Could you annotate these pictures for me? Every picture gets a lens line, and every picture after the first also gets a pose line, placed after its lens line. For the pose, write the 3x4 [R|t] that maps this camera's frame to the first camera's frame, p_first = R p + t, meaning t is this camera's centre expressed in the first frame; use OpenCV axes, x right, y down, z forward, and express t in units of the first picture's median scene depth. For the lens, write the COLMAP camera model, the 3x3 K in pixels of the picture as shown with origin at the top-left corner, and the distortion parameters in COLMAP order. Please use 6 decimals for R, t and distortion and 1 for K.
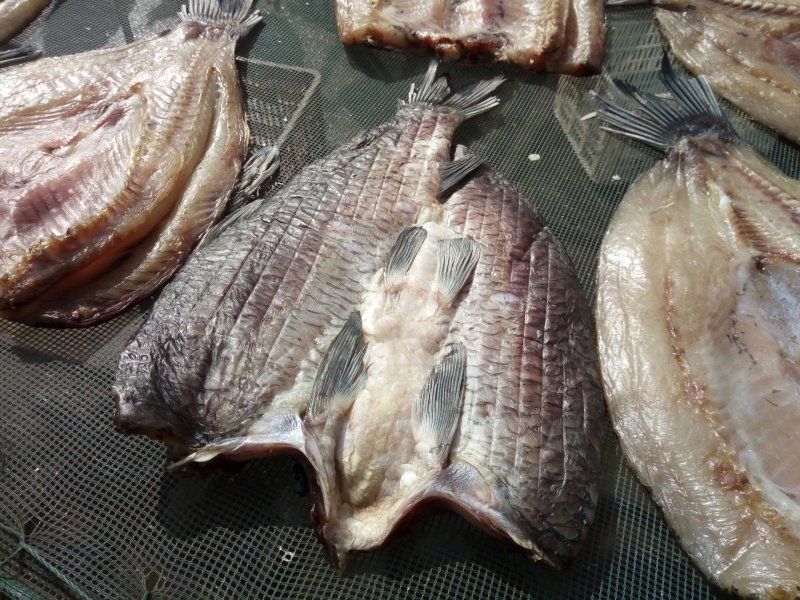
lens RADIAL K [[600.6, 0, 400.0], [0, 600.6, 300.0], [0, 0, 1]] dist [0.001669, -0.009747]
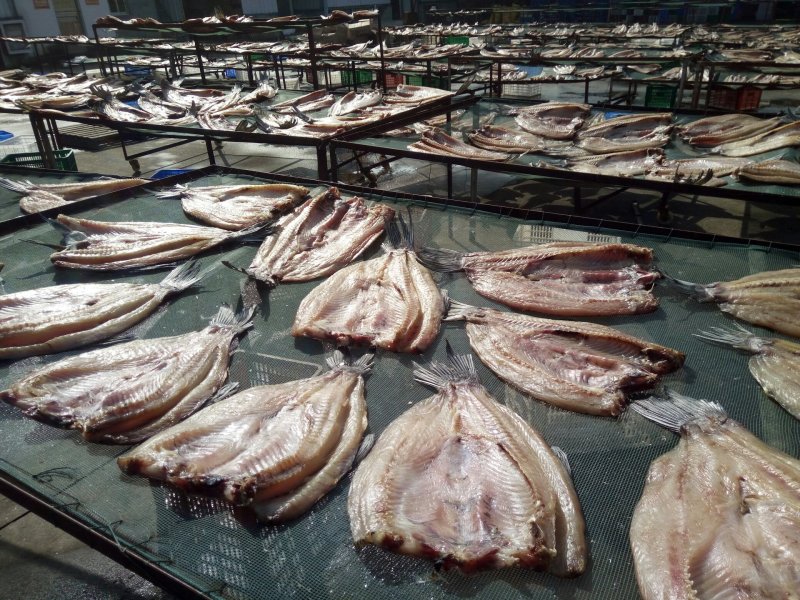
lens RADIAL K [[600.6, 0, 400.0], [0, 600.6, 300.0], [0, 0, 1]] dist [0.001669, -0.009747]
pose [[0.994545, -0.000412, -0.104307, 0.678403], [-0.050257, 0.874374, -0.482643, 0.555150], [0.091402, 0.485253, 0.869584, -1.007487]]
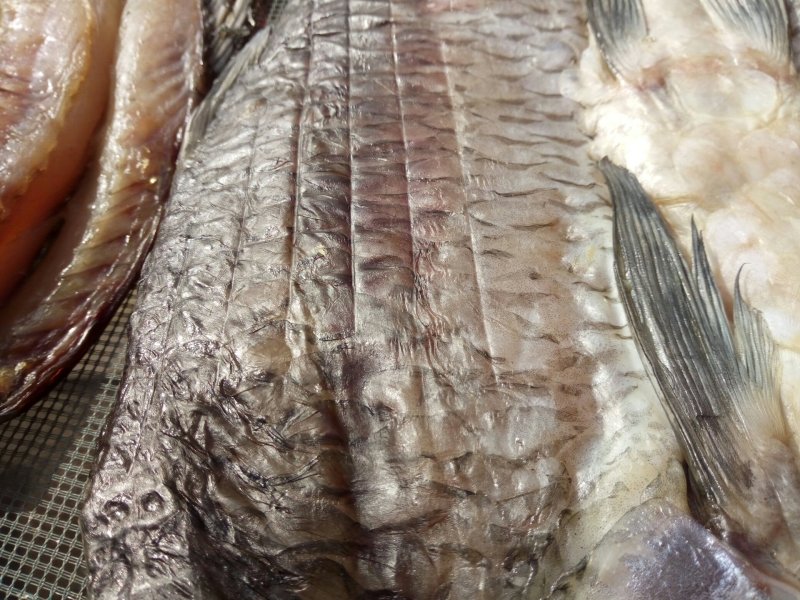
lens RADIAL K [[600.6, 0, 400.0], [0, 600.6, 300.0], [0, 0, 1]] dist [0.001669, -0.009747]
pose [[0.937846, -0.335960, -0.087038, -0.189048], [0.346520, 0.920359, 0.181284, -0.011881], [0.019202, -0.200177, 0.979572, 0.562505]]
